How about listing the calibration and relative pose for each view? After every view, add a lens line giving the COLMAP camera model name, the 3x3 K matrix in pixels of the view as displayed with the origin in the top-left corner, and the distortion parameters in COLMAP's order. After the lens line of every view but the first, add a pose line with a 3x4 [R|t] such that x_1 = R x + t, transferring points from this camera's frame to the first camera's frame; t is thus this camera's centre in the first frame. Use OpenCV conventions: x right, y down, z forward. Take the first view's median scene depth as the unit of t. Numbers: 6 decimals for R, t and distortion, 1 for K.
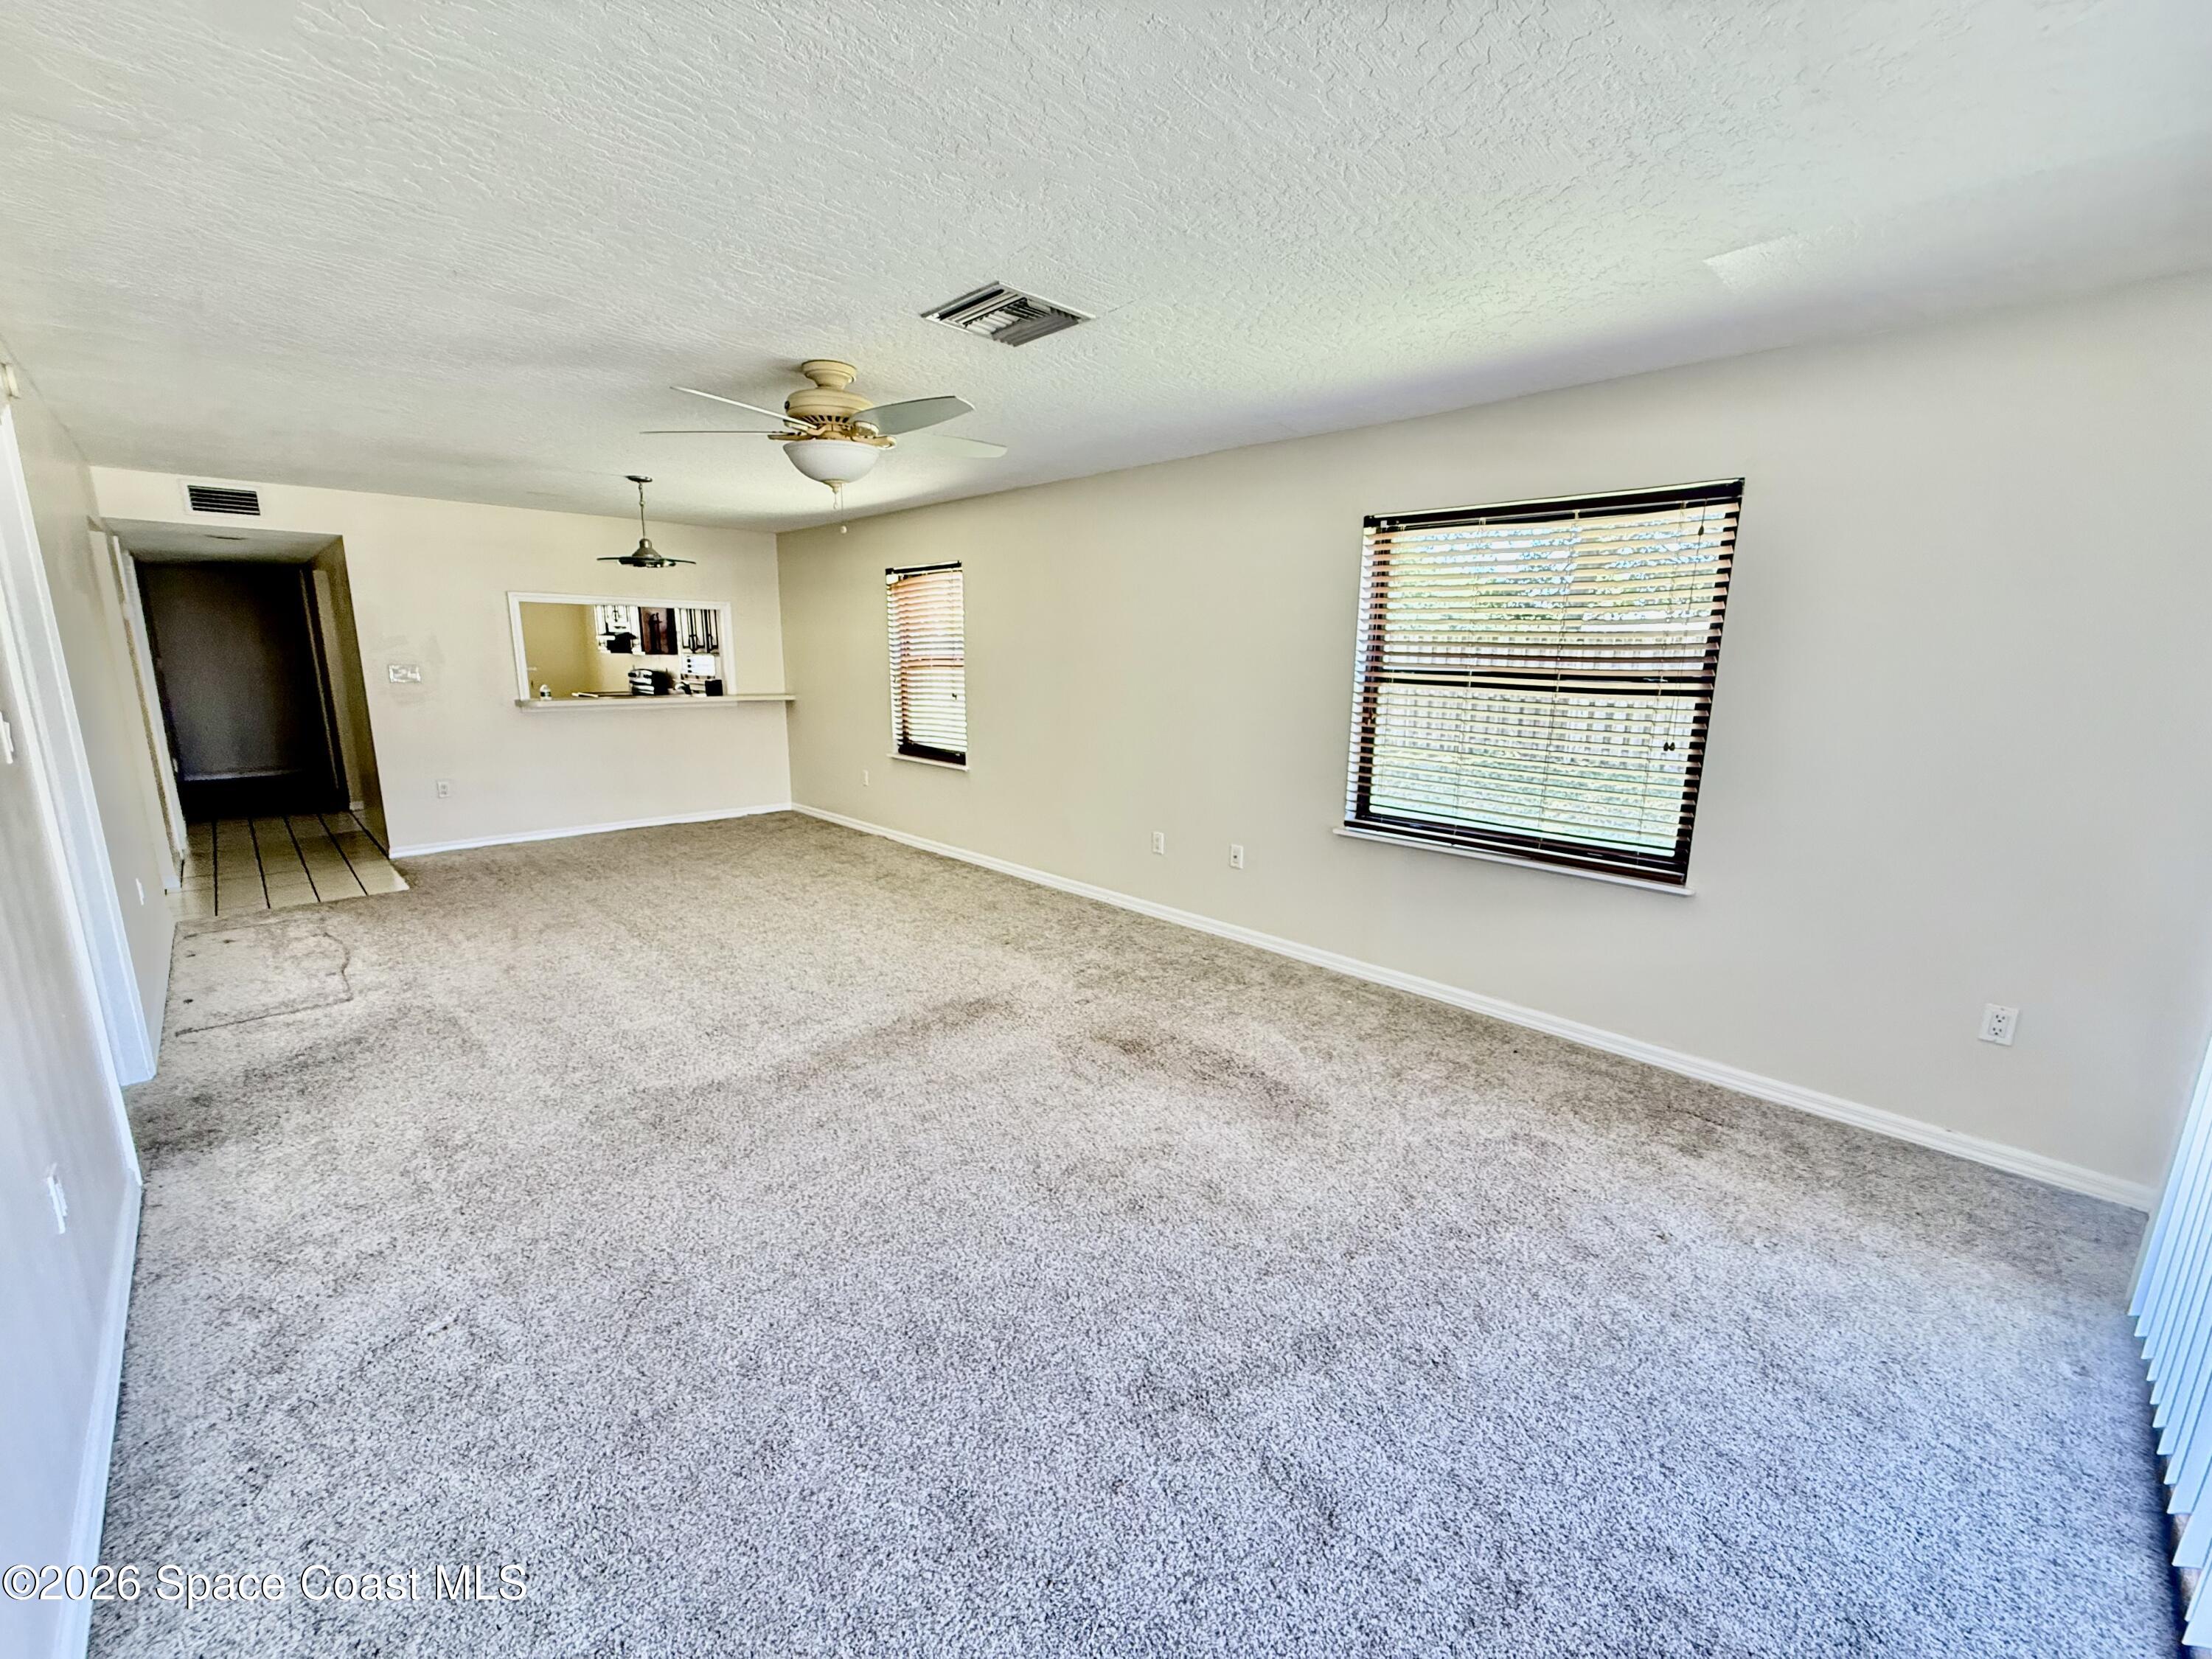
lens RADIAL K [[882.9, 0, 1095.7], [0, 882.9, 832.7], [0, 0, 1]] dist [-0.000589, -0.000349]
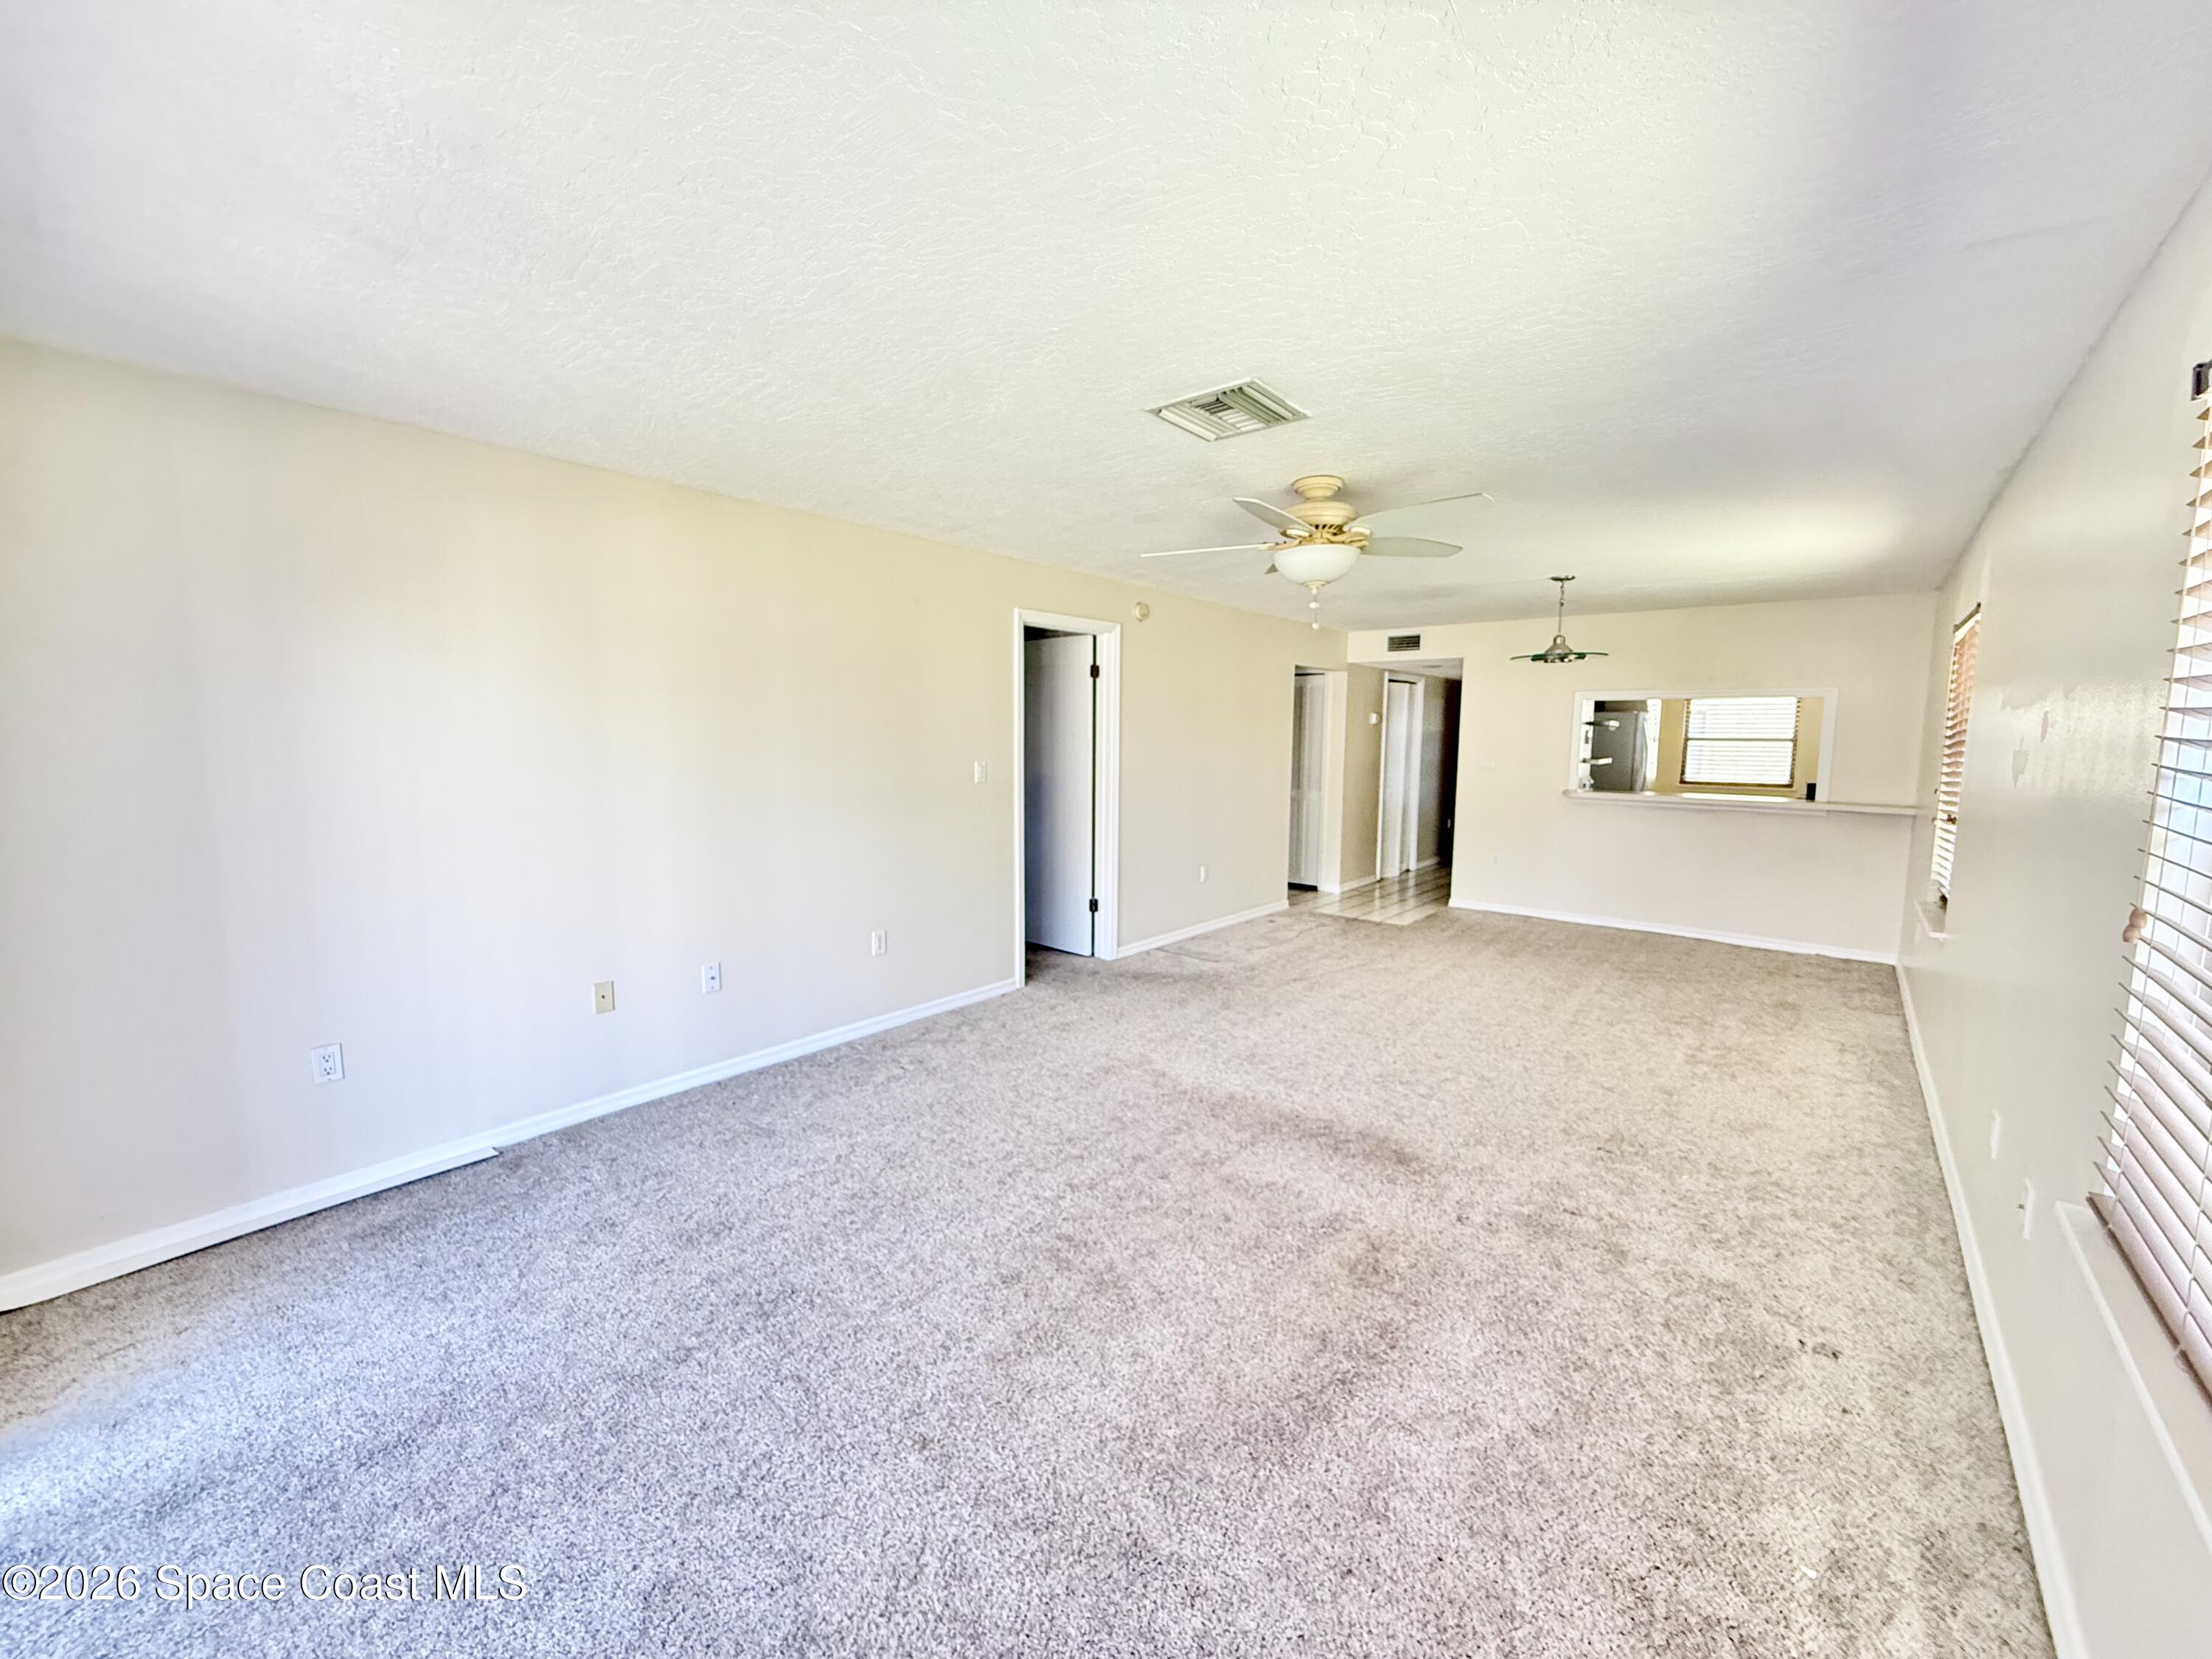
lens RADIAL K [[882.9, 0, 1096.0], [0, 882.9, 817.1], [0, 0, 1]] dist [-0.000589, -0.000349]
pose [[0.097624, 0.084435, -0.991635, 0.494366], [-0.213856, 0.974899, 0.061956, -0.082927], [0.971975, 0.206019, 0.113230, 0.436745]]
